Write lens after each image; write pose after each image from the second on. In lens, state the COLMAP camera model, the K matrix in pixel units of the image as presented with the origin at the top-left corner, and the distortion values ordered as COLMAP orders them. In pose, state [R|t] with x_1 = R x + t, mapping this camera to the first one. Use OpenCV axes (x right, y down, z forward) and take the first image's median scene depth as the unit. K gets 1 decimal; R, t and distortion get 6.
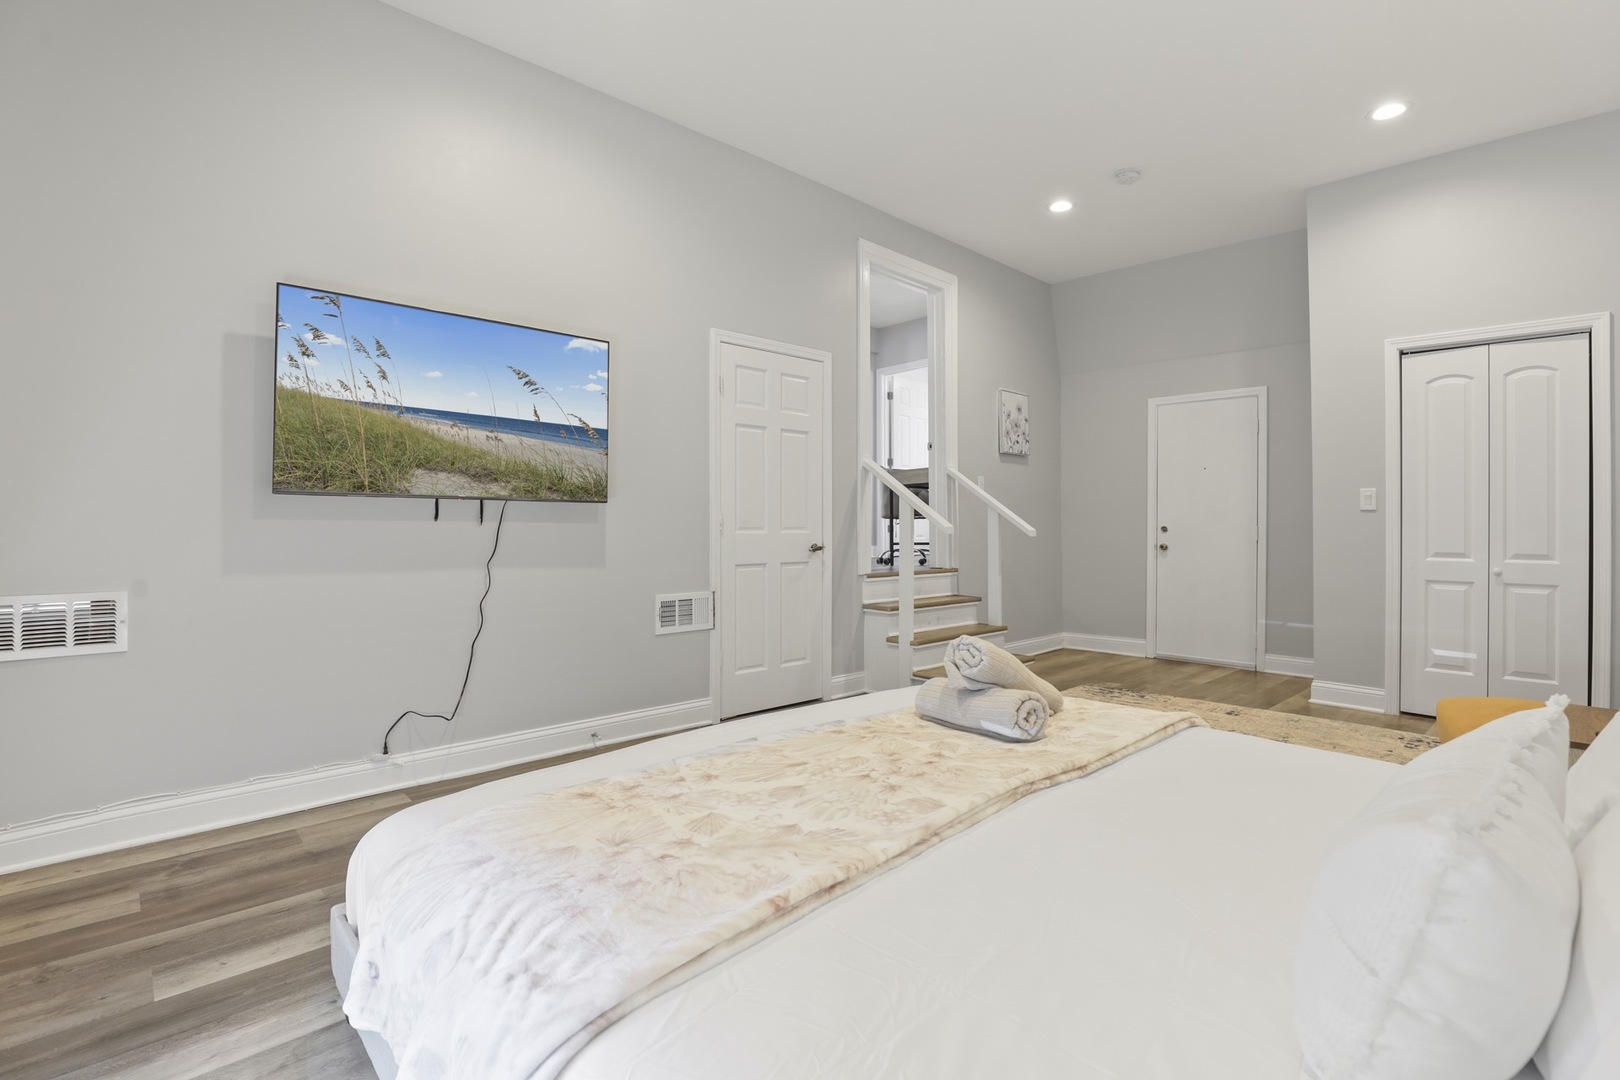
lens RADIAL K [[755.7, 0, 814.5], [0, 755.7, 527.2], [0, 0, 1]] dist [-0.027153, 0.000037]
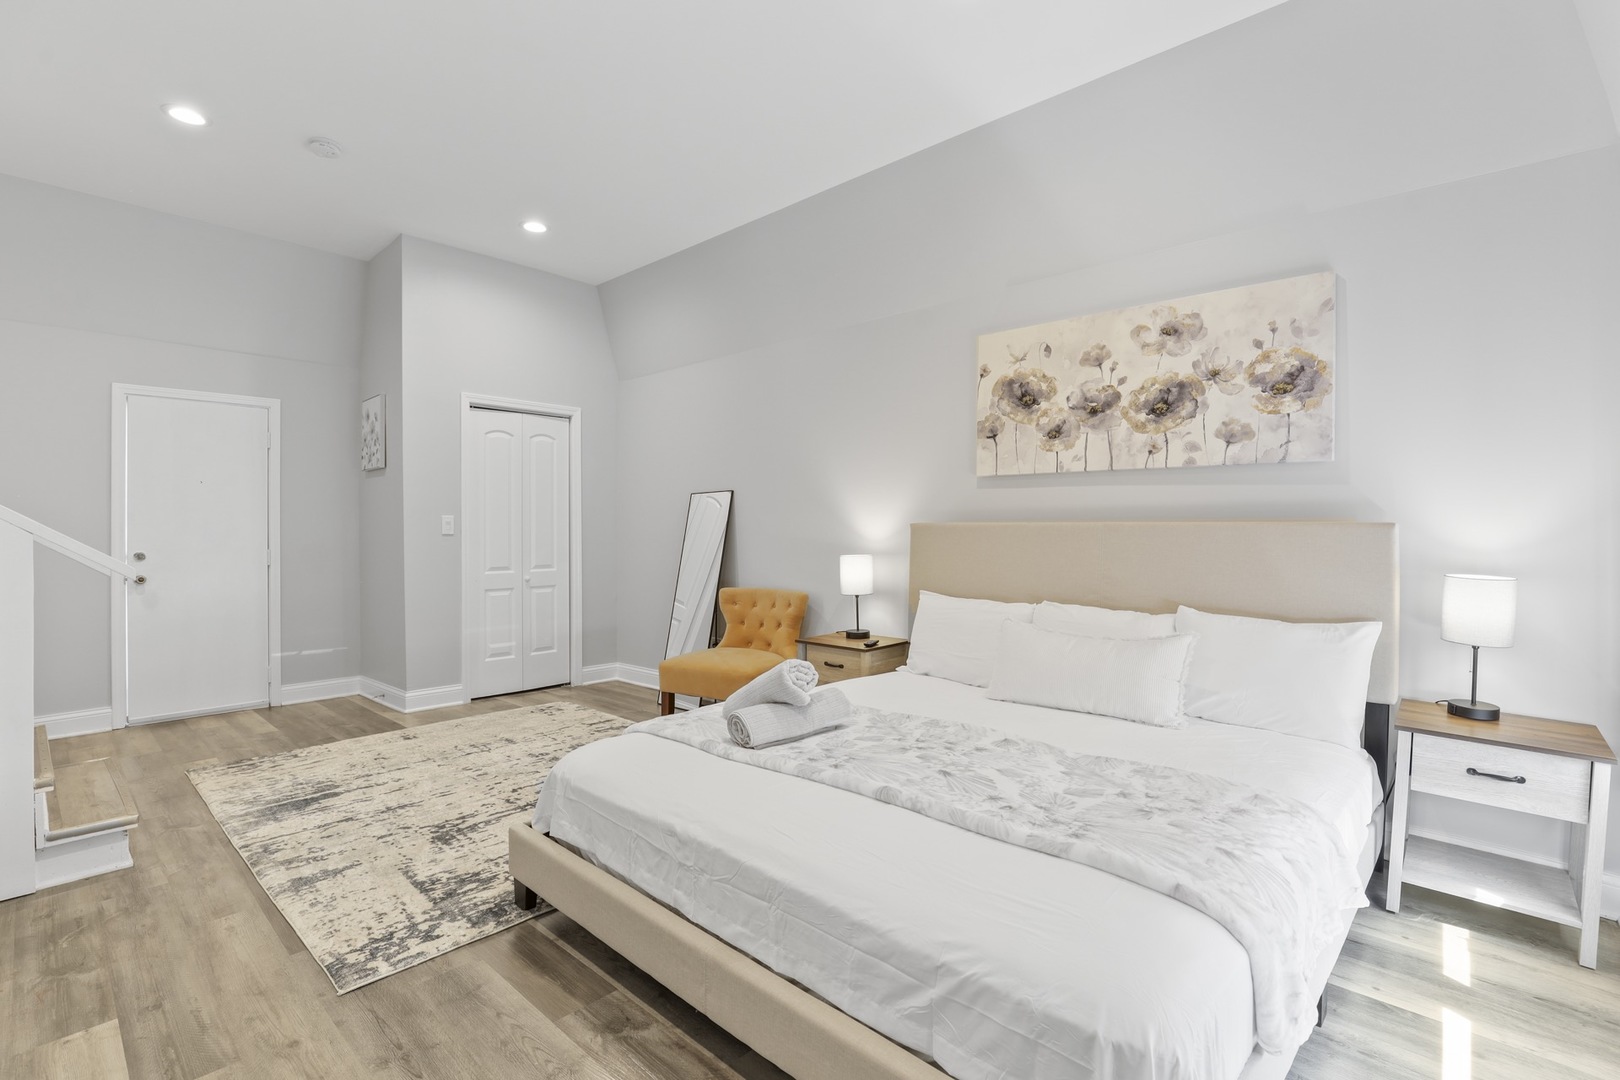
lens RADIAL K [[755.7, 0, 814.5], [0, 755.7, 527.2], [0, 0, 1]] dist [-0.027153, 0.000037]
pose [[-0.067933, -0.001633, 0.997689, -0.564354], [0.010350, 0.999944, 0.002342, -0.037097], [-0.997636, 0.010485, -0.067913, 0.605915]]
